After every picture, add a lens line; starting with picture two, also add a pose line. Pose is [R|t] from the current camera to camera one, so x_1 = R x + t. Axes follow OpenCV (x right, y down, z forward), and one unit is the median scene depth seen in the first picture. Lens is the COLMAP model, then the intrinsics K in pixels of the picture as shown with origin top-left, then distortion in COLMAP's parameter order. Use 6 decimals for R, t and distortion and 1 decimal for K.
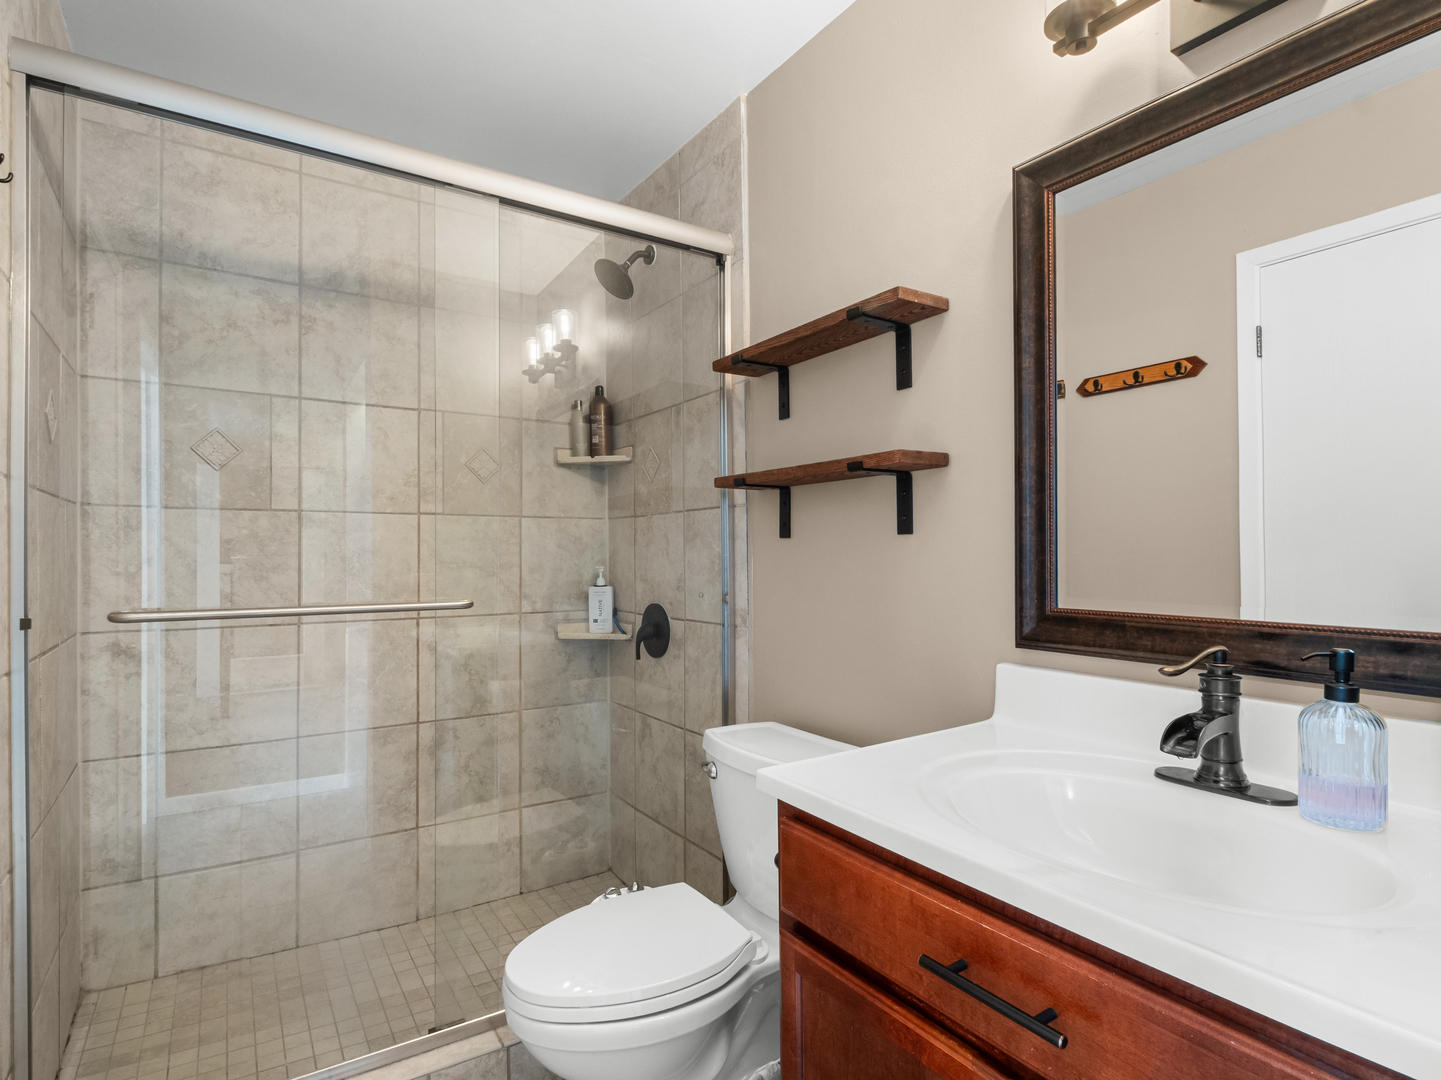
lens RADIAL K [[746.2, 0, 728.3], [0, 746.2, 547.5], [0, 0, 1]] dist [0.006359, -0.008378]
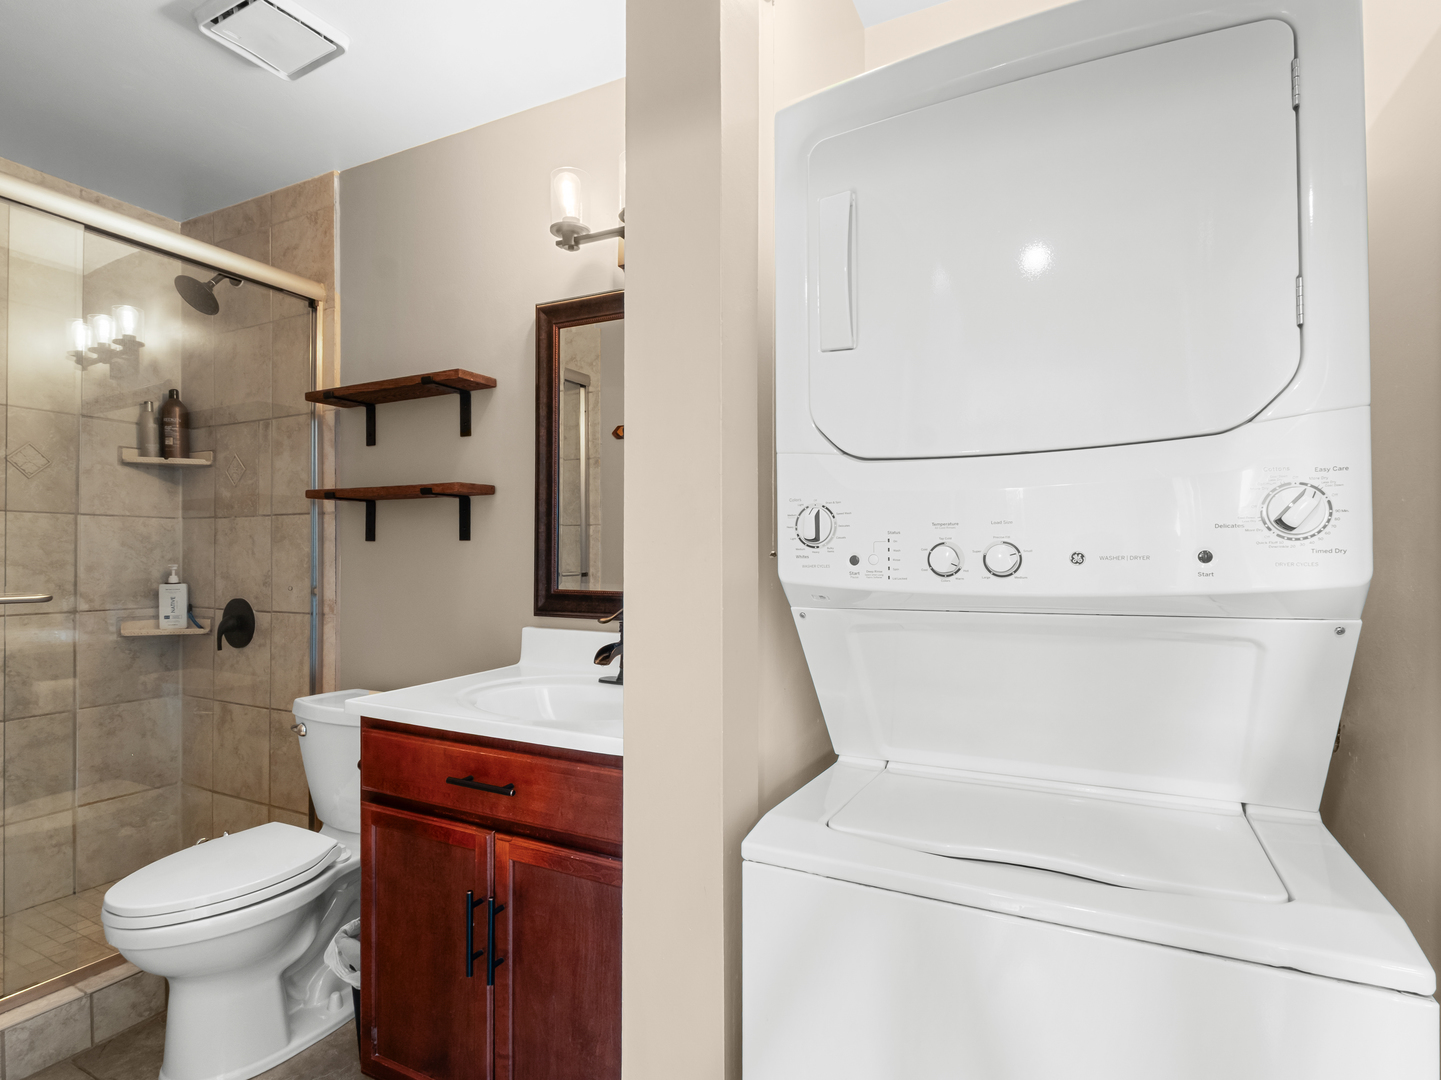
lens RADIAL K [[746.2, 0, 728.3], [0, 746.2, 547.5], [0, 0, 1]] dist [0.006359, -0.008378]
pose [[0.868853, 0.011371, 0.494940, -0.019668], [-0.011191, 0.999932, -0.003329, -0.004227], [-0.494944, -0.002647, 0.868921, -0.343728]]
